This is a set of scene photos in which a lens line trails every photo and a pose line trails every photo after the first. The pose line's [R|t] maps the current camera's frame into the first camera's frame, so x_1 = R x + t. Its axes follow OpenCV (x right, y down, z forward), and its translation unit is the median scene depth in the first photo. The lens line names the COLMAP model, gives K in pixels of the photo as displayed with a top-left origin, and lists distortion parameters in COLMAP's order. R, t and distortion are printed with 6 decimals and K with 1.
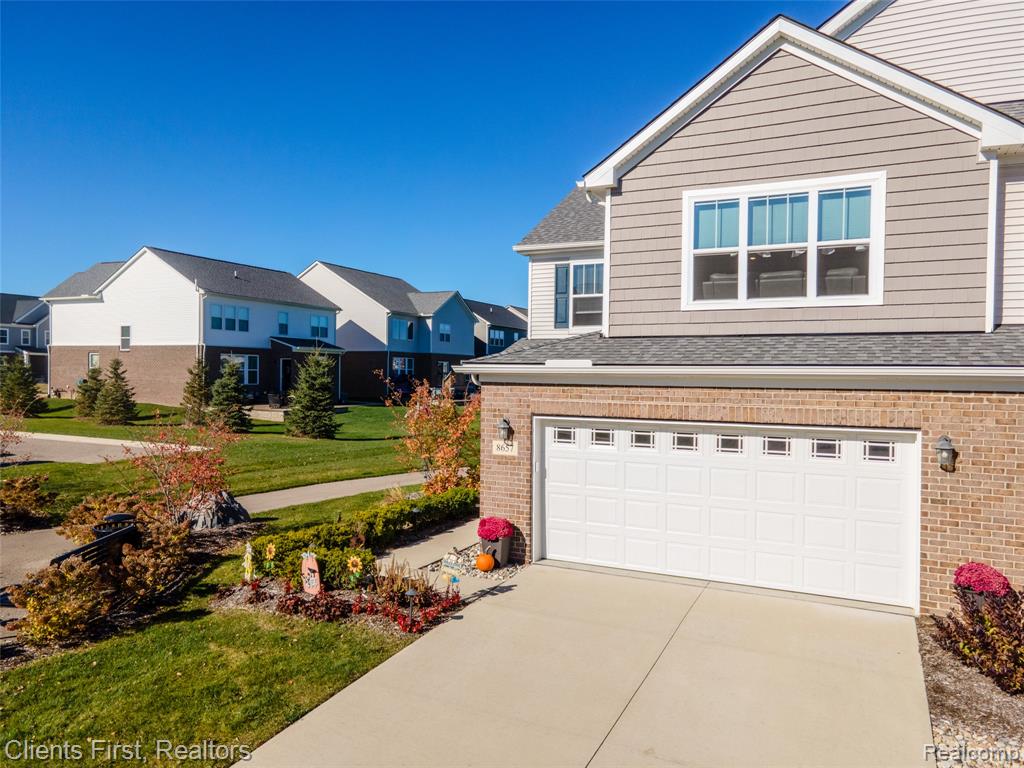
lens RADIAL K [[743.7, 0, 514.5], [0, 743.7, 390.8], [0, 0, 1]] dist [0.027896, 0.014308]
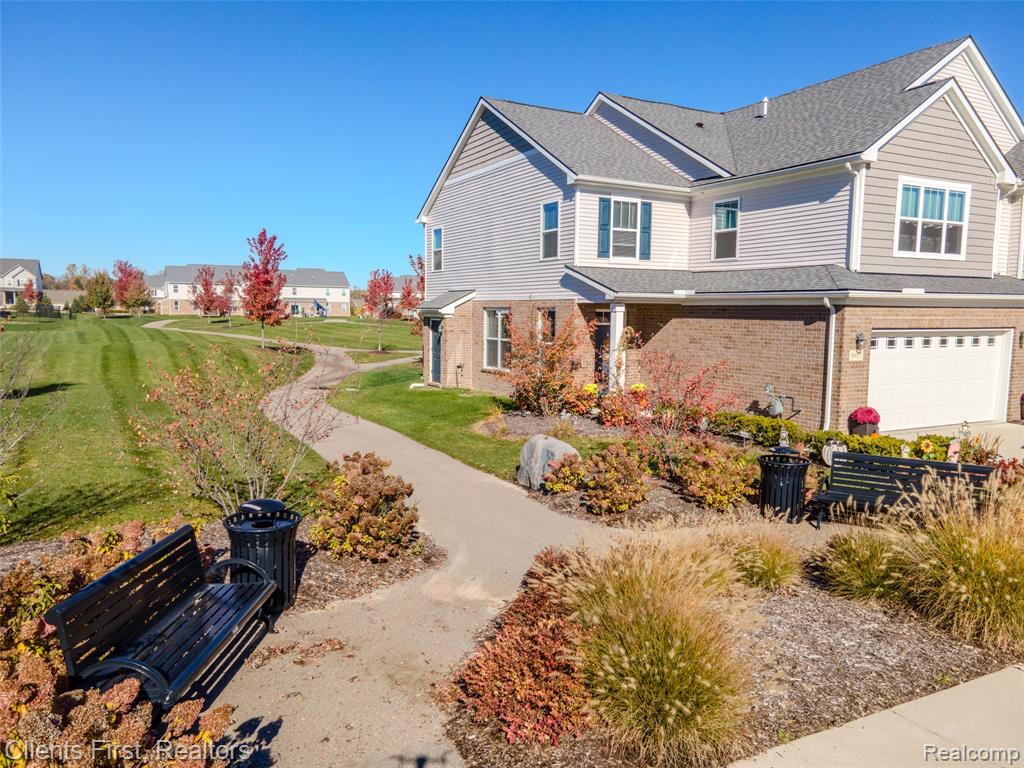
lens RADIAL K [[743.7, 0, 514.1], [0, 743.7, 384.1], [0, 0, 1]] dist [0.027896, 0.014308]
pose [[0.580407, -0.086156, 0.809756, -1.474116], [0.015058, 0.995353, 0.095110, -0.007554], [-0.814187, -0.043009, 0.579007, 0.742206]]
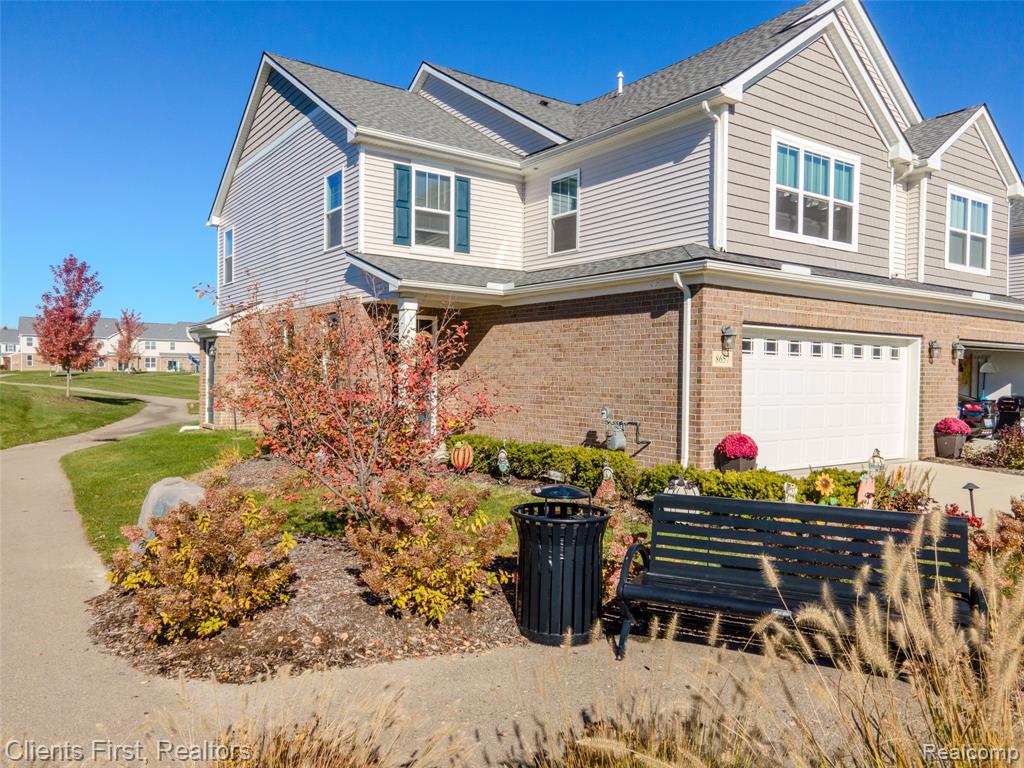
lens RADIAL K [[743.7, 0, 516.5], [0, 743.7, 384.1], [0, 0, 1]] dist [0.027896, 0.014308]
pose [[0.478367, -0.017932, 0.877977, -0.951191], [0.013324, 0.999825, 0.013161, 0.094245], [-0.878059, 0.005403, 0.478522, 0.805292]]
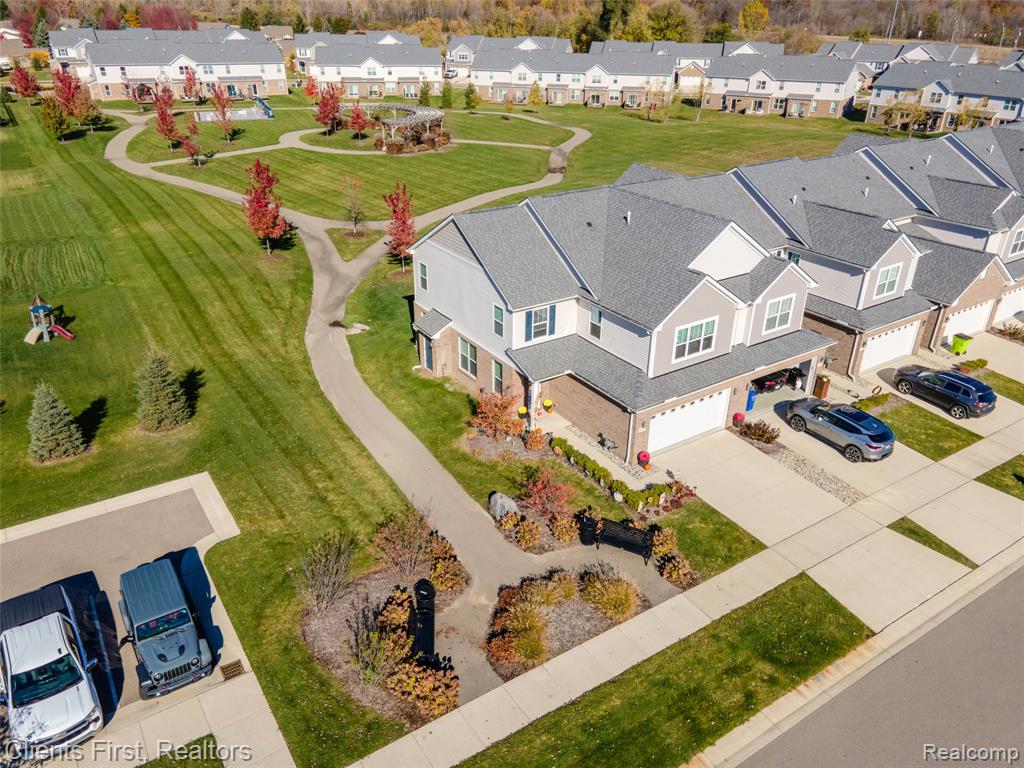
lens RADIAL K [[743.7, 0, 515.8], [0, 743.7, 381.5], [0, 0, 1]] dist [0.027896, 0.014308]
pose [[0.511579, -0.391517, 0.764854, -2.421006], [0.016273, 0.894410, 0.446951, -1.397972], [-0.859082, -0.216204, 0.463933, 0.139695]]
